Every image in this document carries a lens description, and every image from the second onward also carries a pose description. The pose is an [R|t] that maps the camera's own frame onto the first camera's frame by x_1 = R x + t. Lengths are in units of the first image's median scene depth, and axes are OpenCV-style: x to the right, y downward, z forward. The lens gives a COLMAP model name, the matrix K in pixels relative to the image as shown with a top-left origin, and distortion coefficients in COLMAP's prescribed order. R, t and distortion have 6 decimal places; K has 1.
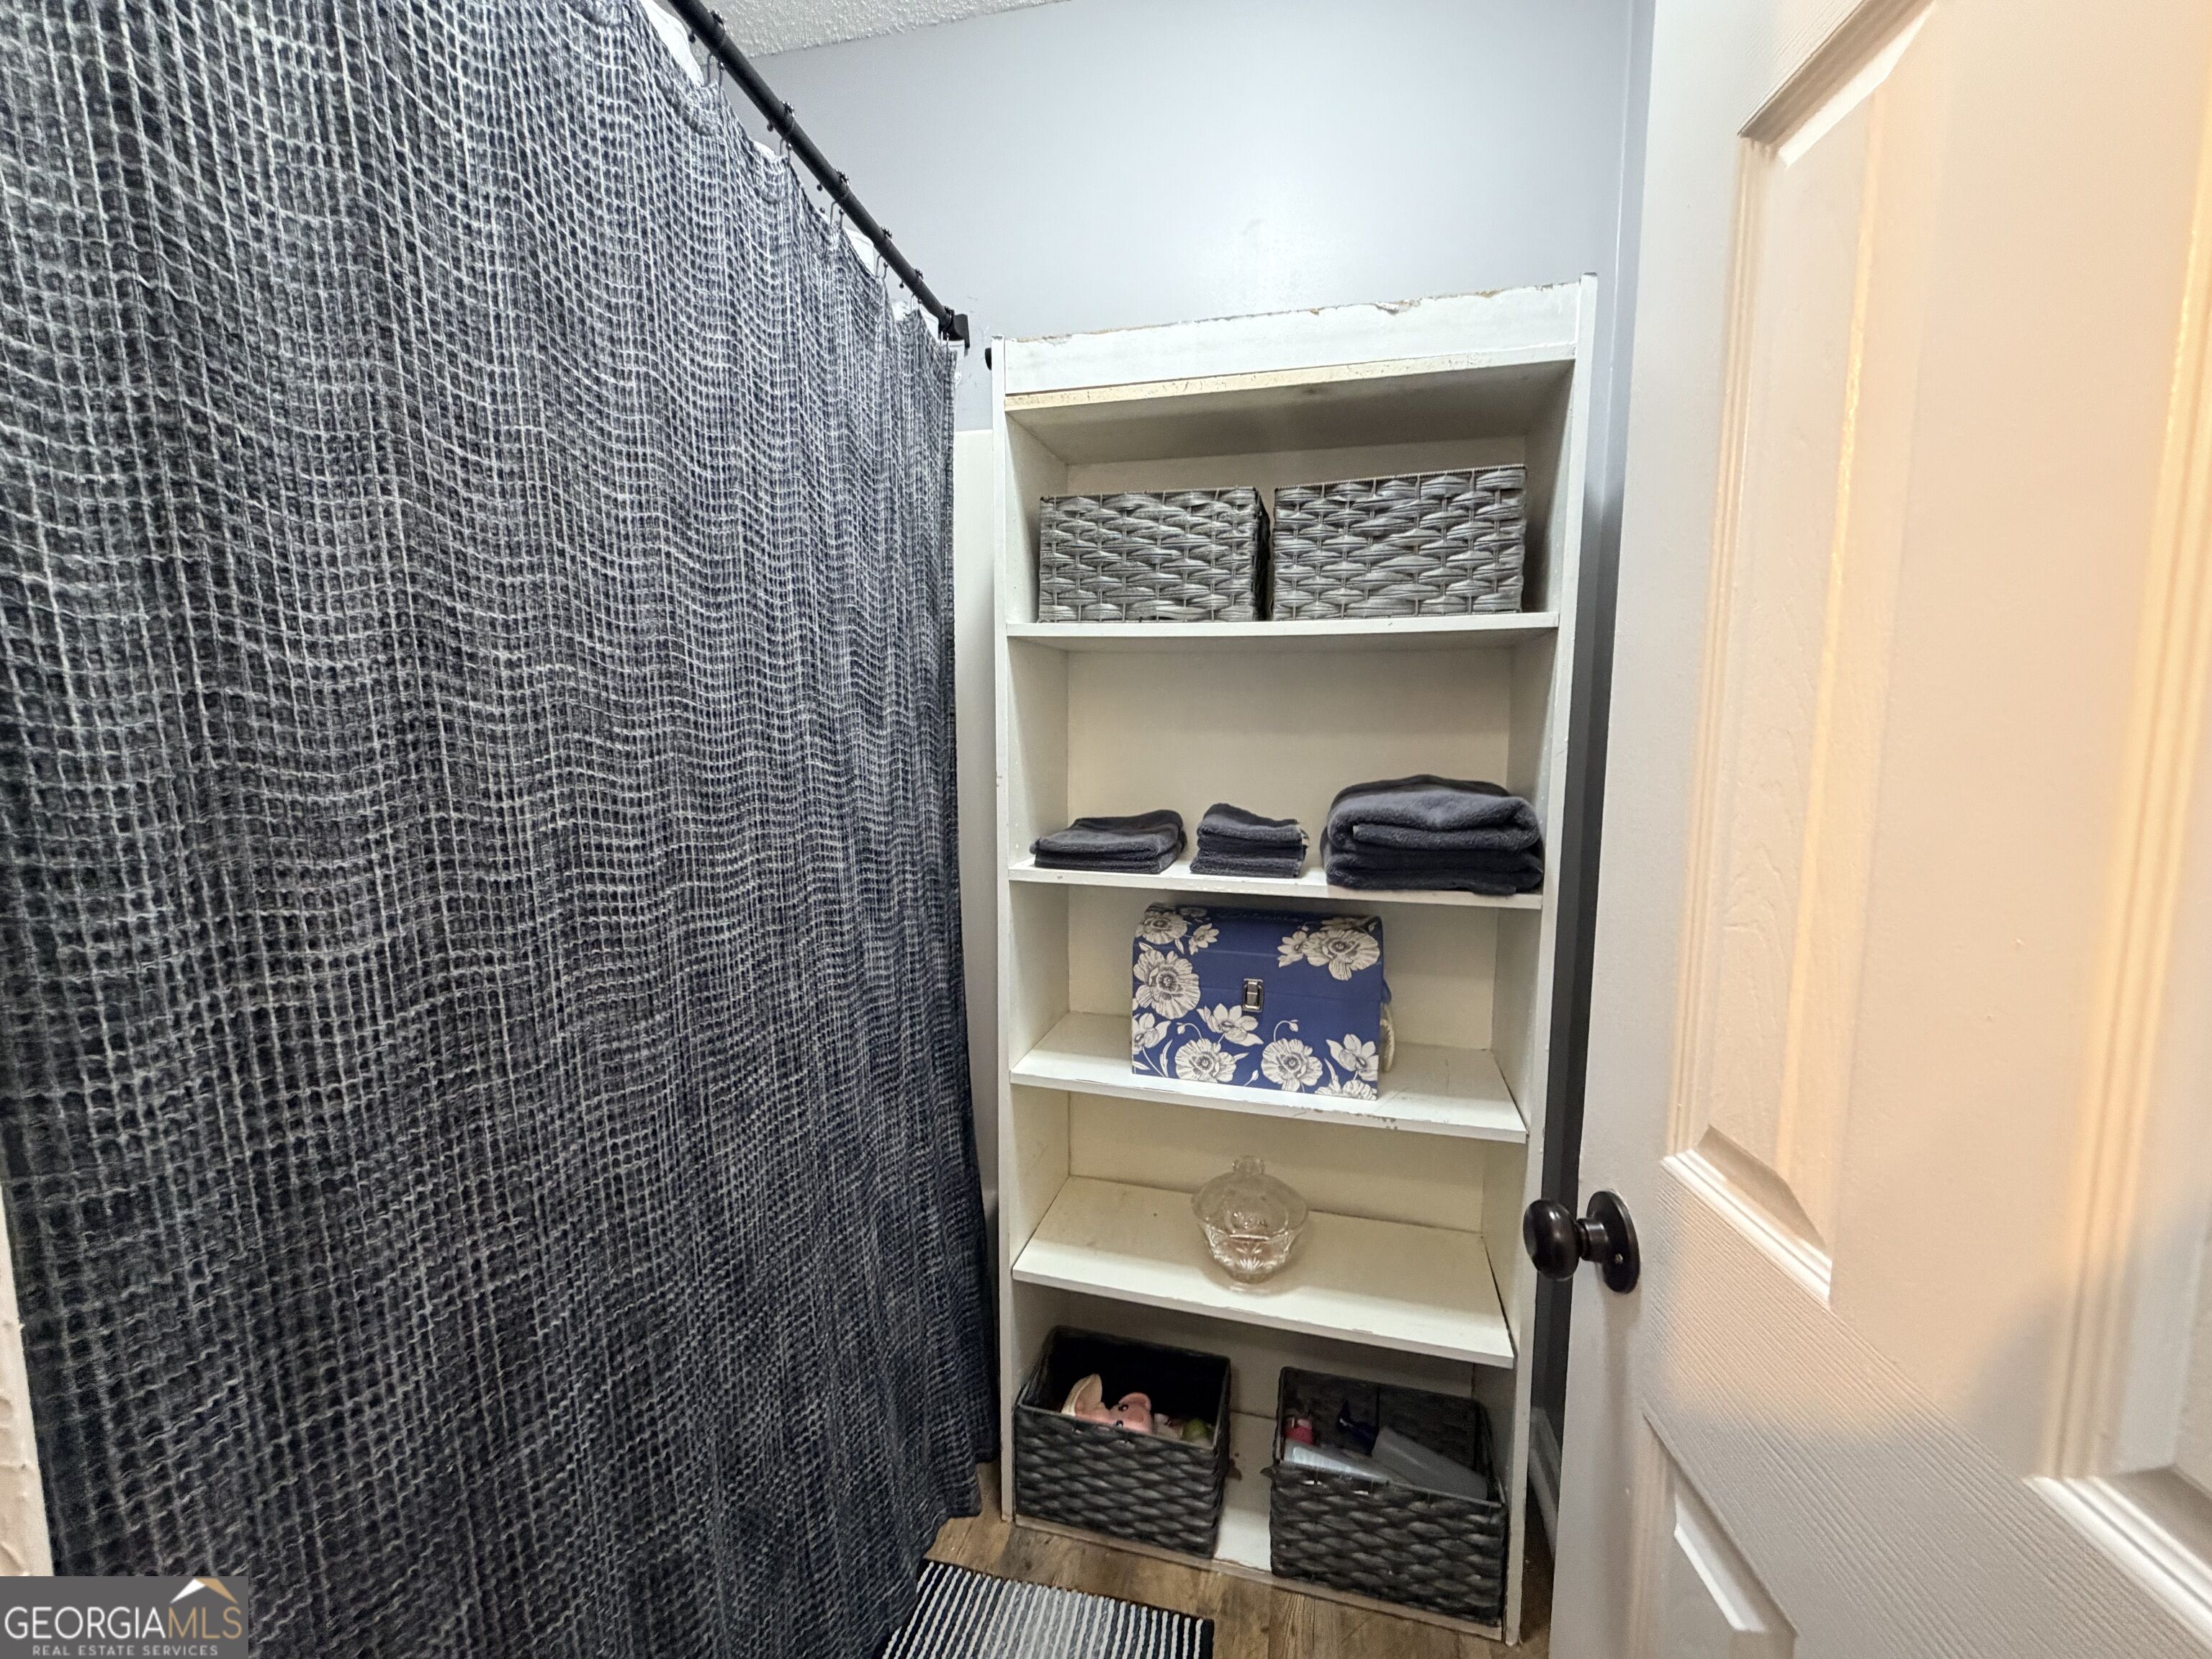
lens RADIAL K [[900.2, 0, 1102.7], [0, 900.2, 830.0], [0, 0, 1]] dist [0.004045, -0.001033]
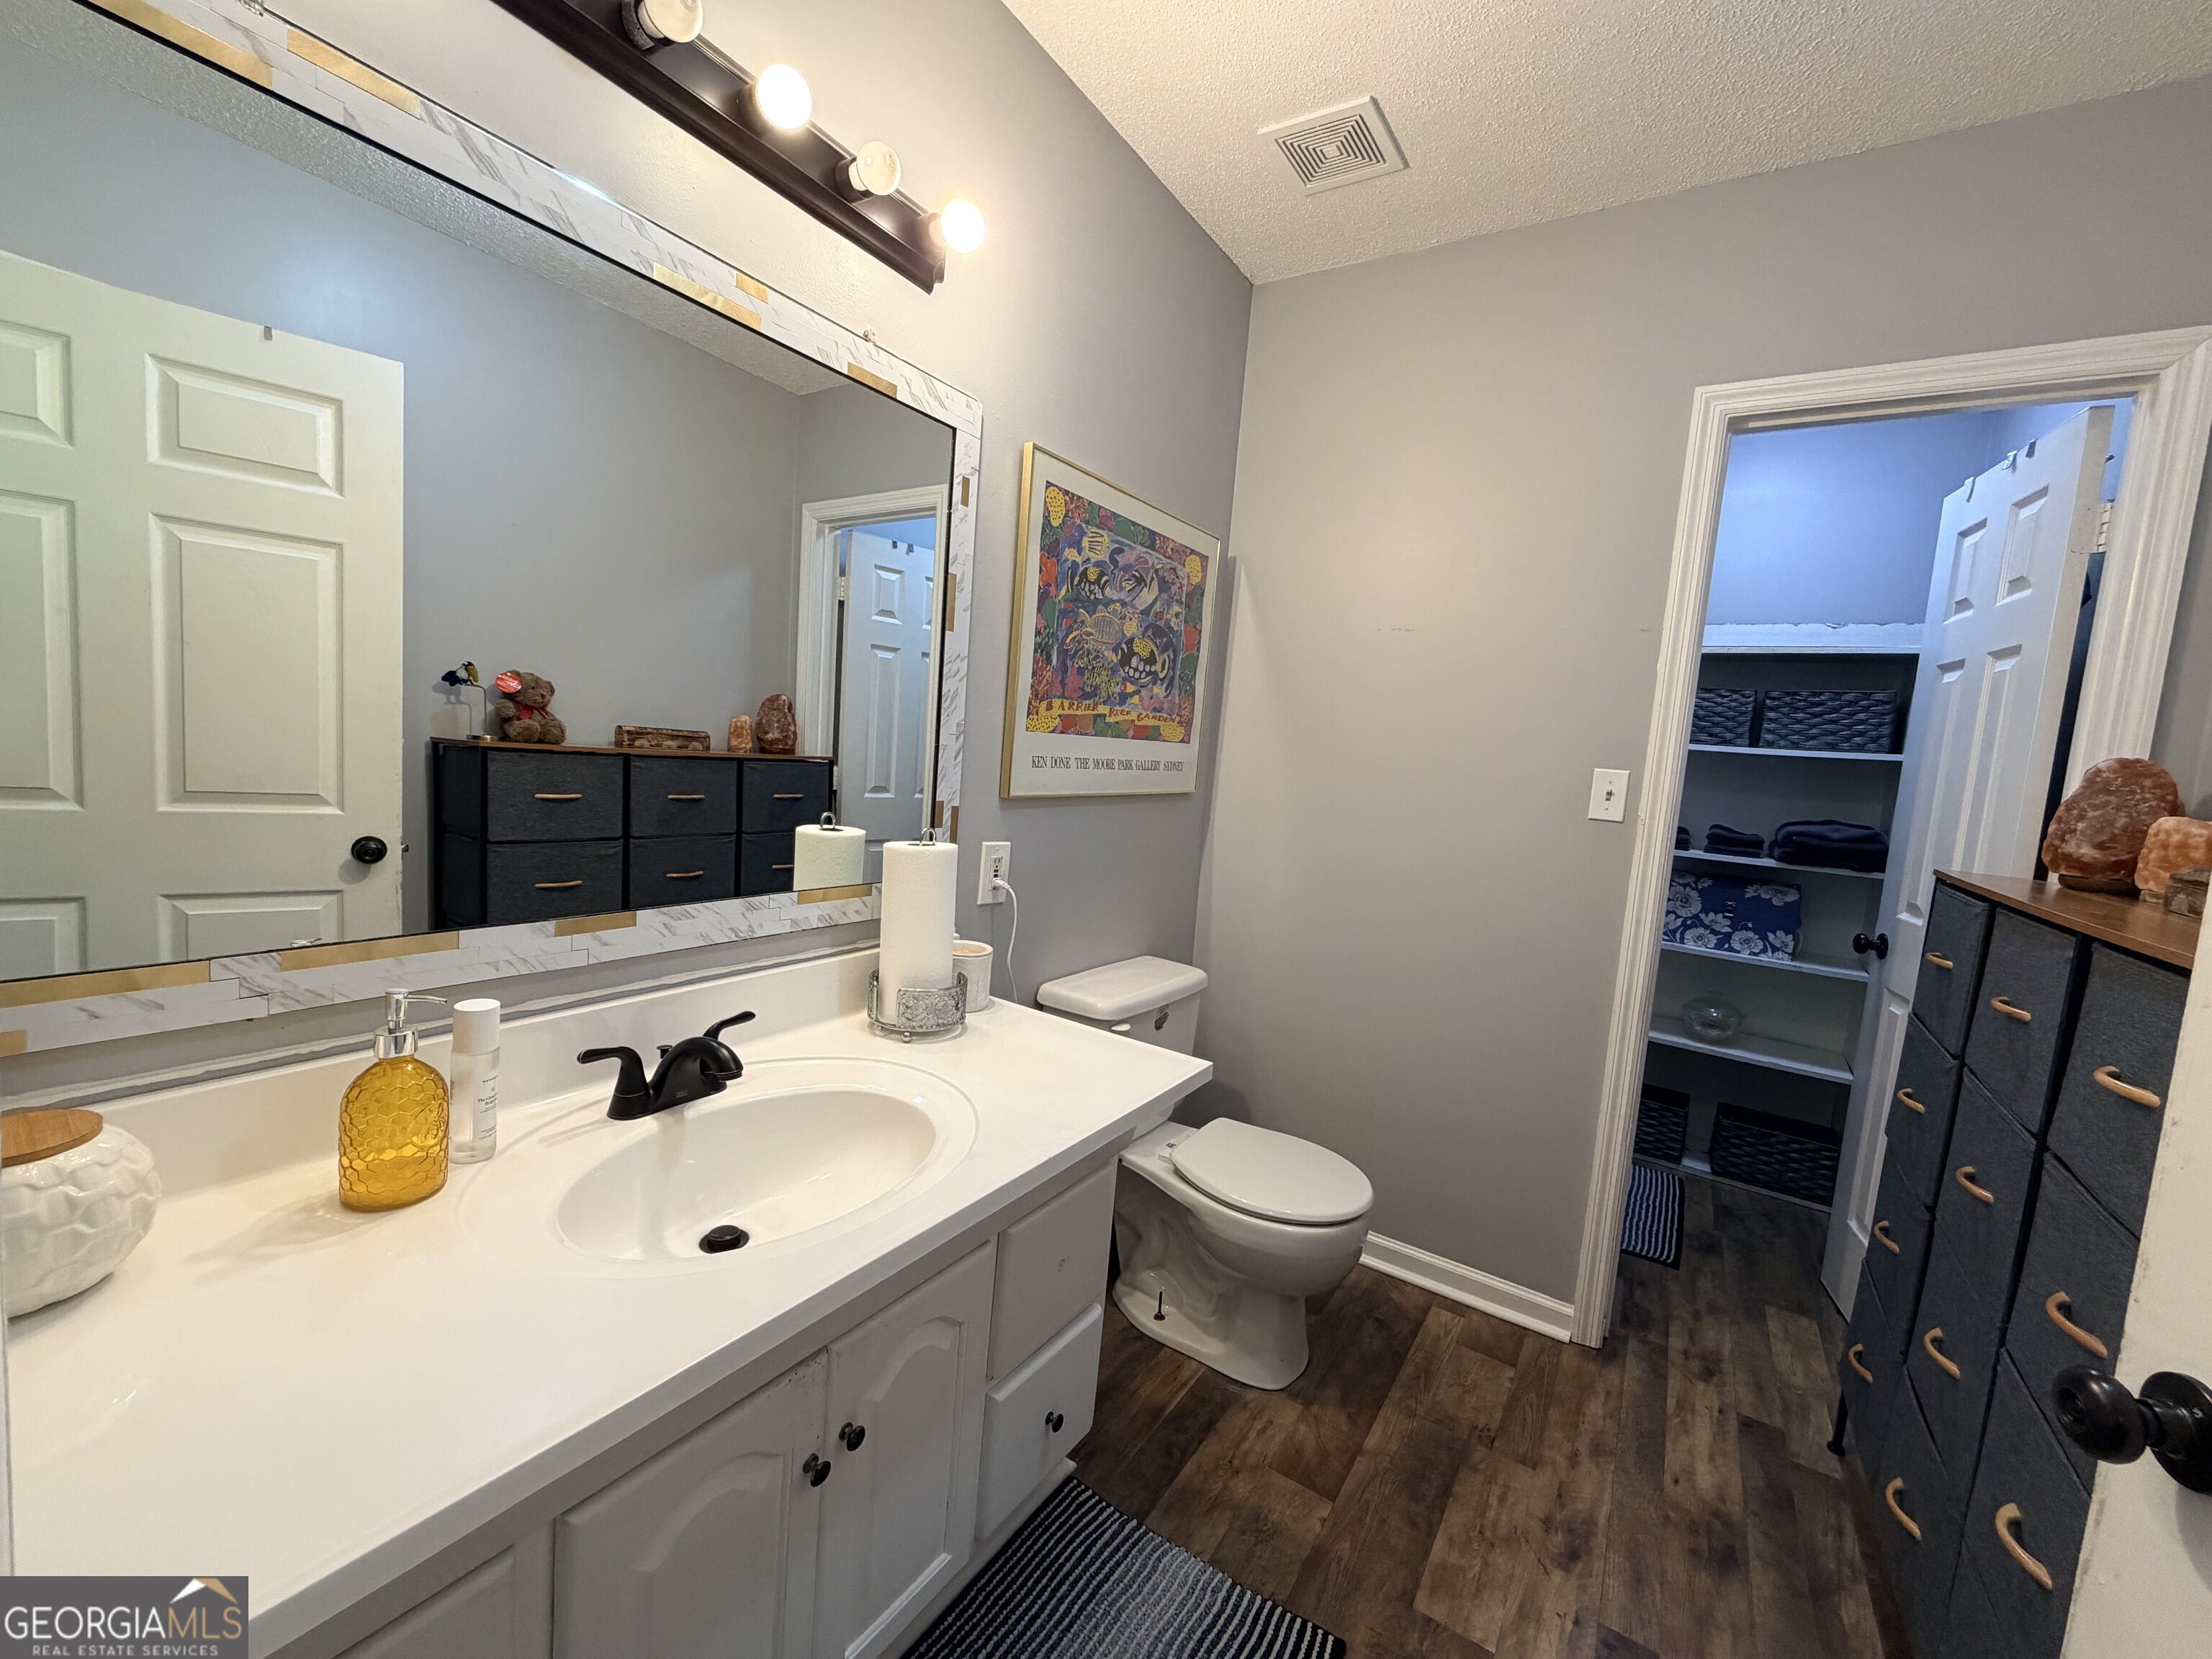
lens RADIAL K [[900.2, 0, 1102.0], [0, 900.2, 830.7], [0, 0, 1]] dist [0.004045, -0.001033]
pose [[0.939728, 0.104928, -0.325424, -0.612029], [-0.120187, 0.992382, -0.027084, 0.243432], [0.320103, 0.064563, 0.945180, -1.695705]]
